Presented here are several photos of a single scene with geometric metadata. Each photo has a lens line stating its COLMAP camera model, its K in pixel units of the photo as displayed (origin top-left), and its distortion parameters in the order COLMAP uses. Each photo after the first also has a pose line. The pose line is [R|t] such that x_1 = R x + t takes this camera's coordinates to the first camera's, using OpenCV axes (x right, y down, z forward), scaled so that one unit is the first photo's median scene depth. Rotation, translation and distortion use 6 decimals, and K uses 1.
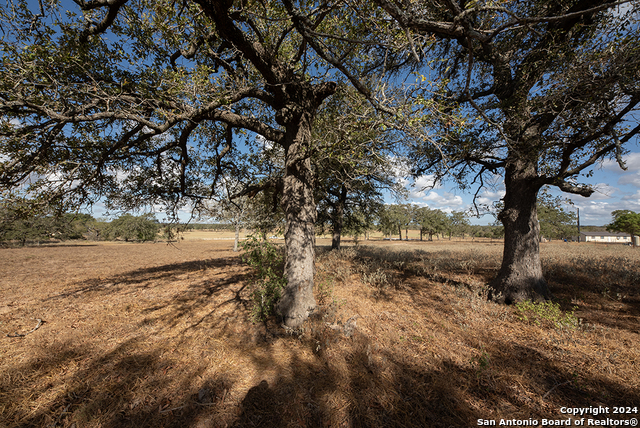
lens RADIAL K [[222.3, 0, 319.4], [0, 222.3, 215.1], [0, 0, 1]] dist [0.000289, -0.000003]
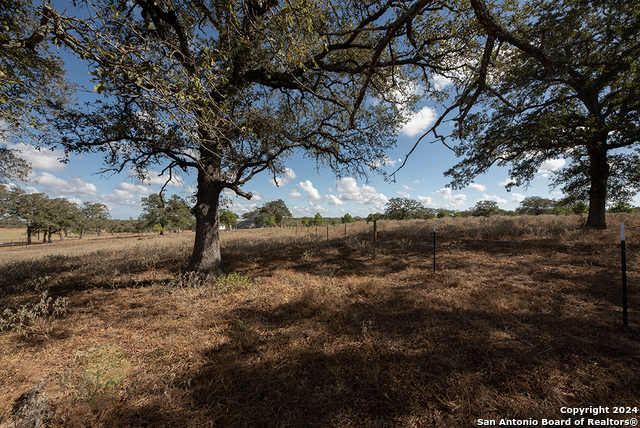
lens RADIAL K [[222.3, 0, 319.4], [0, 222.3, 216.3], [0, 0, 1]] dist [0.000289, -0.000003]
pose [[0.180589, 0.005046, 0.983546, -0.328294], [-0.035438, 0.999371, 0.001380, 0.018579], [-0.982920, -0.035104, 0.180654, 0.312404]]
